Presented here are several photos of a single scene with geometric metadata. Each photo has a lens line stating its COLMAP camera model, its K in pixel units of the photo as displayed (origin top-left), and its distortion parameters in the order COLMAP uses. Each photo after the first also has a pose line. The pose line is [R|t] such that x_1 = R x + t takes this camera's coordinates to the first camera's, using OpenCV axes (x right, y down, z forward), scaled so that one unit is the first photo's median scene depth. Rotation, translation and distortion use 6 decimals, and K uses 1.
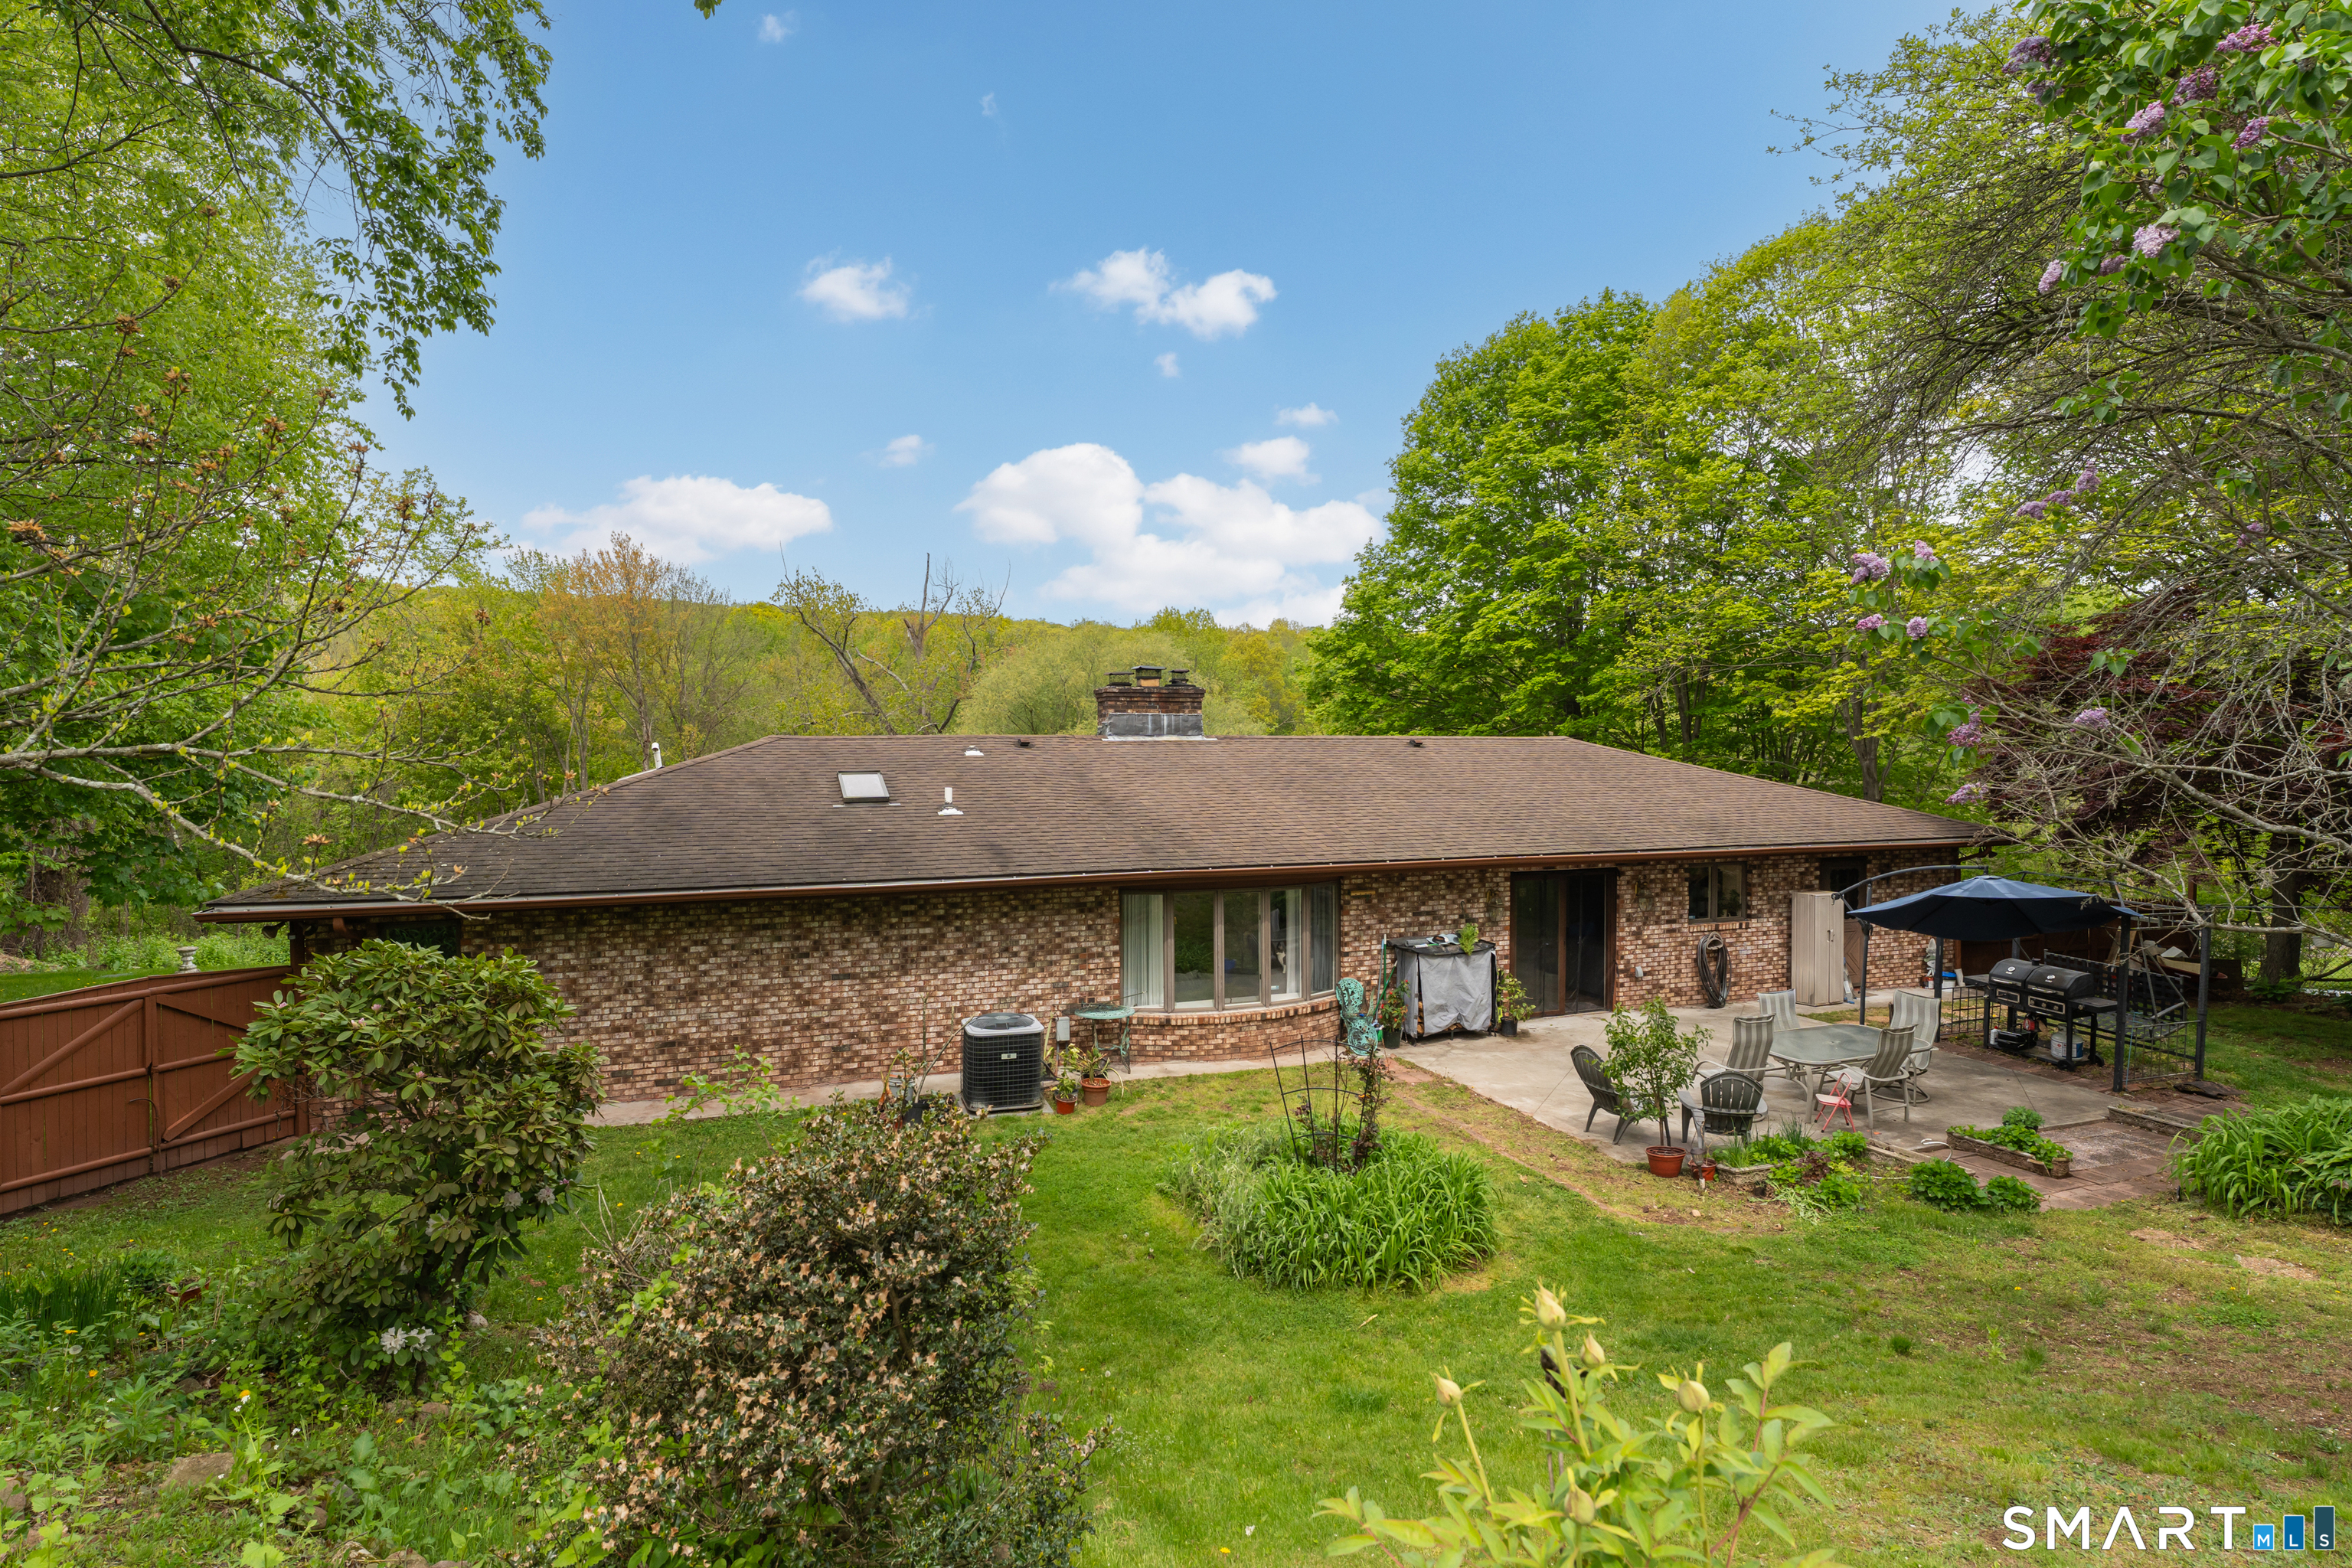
lens RADIAL K [[1139.7, 0, 1176.7], [0, 1139.7, 773.7], [0, 0, 1]] dist [0.002842, -0.000059]
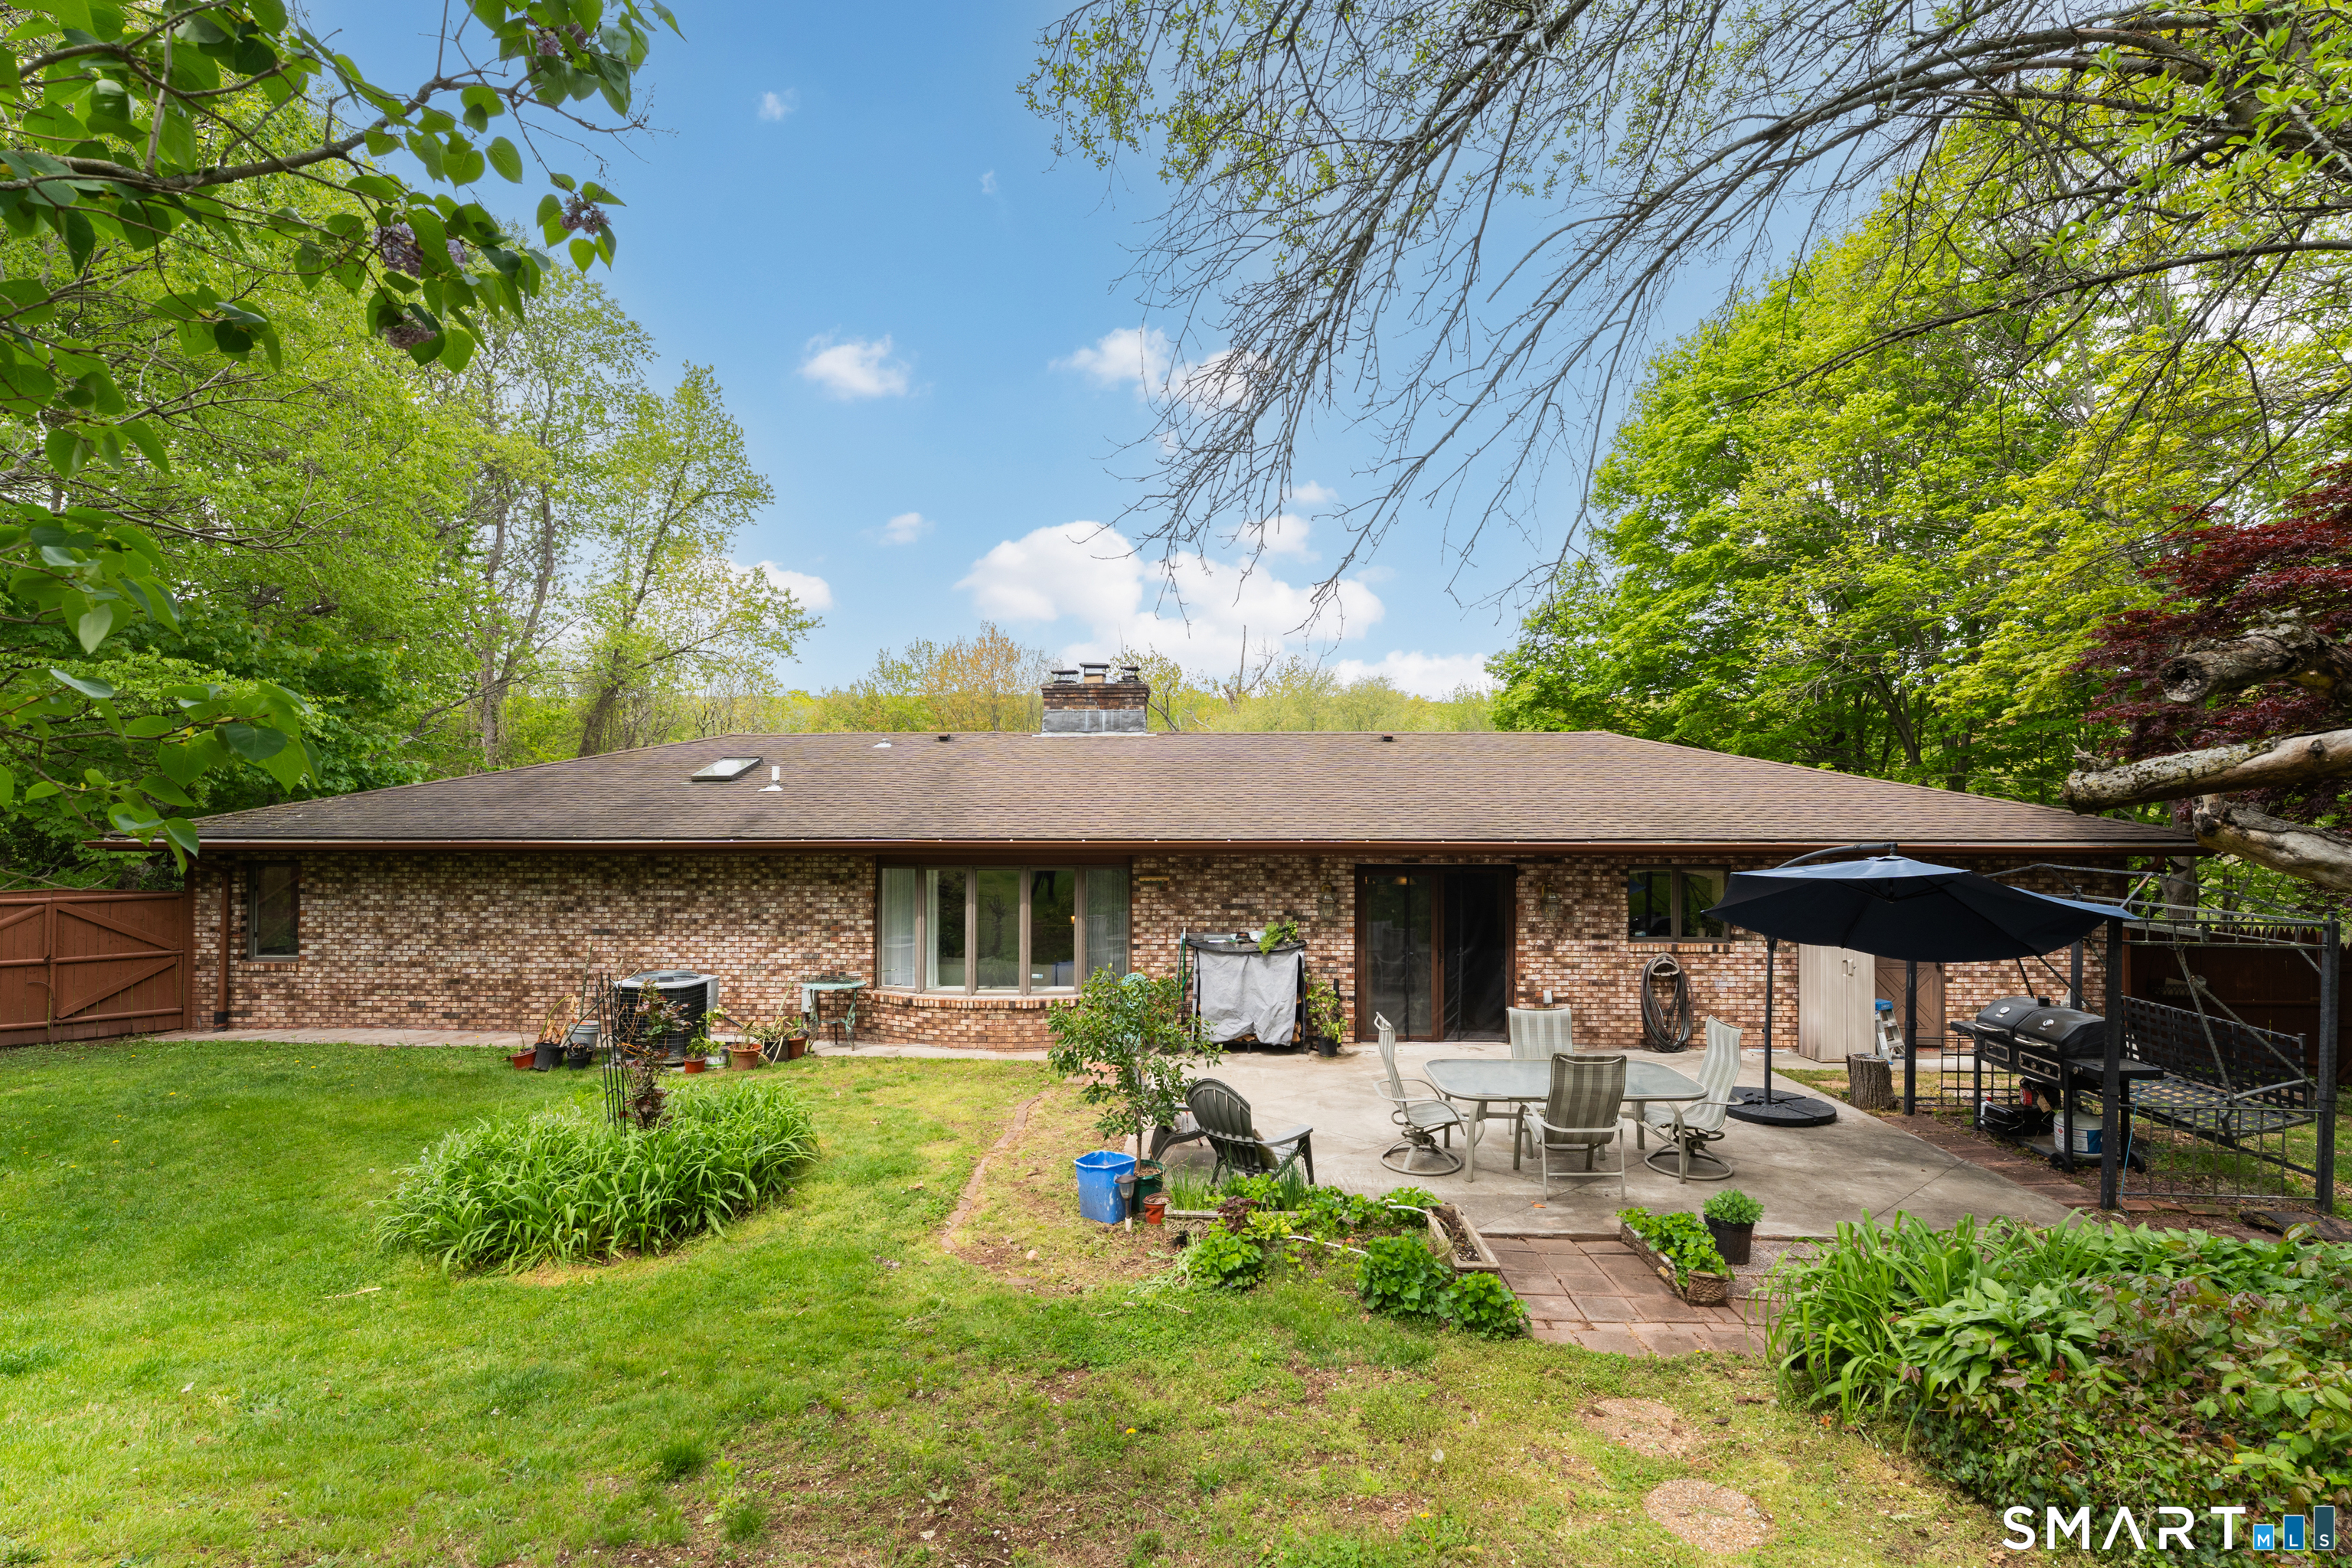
lens RADIAL K [[1029.8, 0, 1172.9], [0, 1029.8, 801.1], [0, 0, 1]] dist [-0.001677, 0.000419]
pose [[0.931853, -0.002665, -0.362825, 0.513504], [-0.010475, 0.999359, -0.034243, 0.077749], [0.362684, 0.035710, 0.931228, 0.275122]]
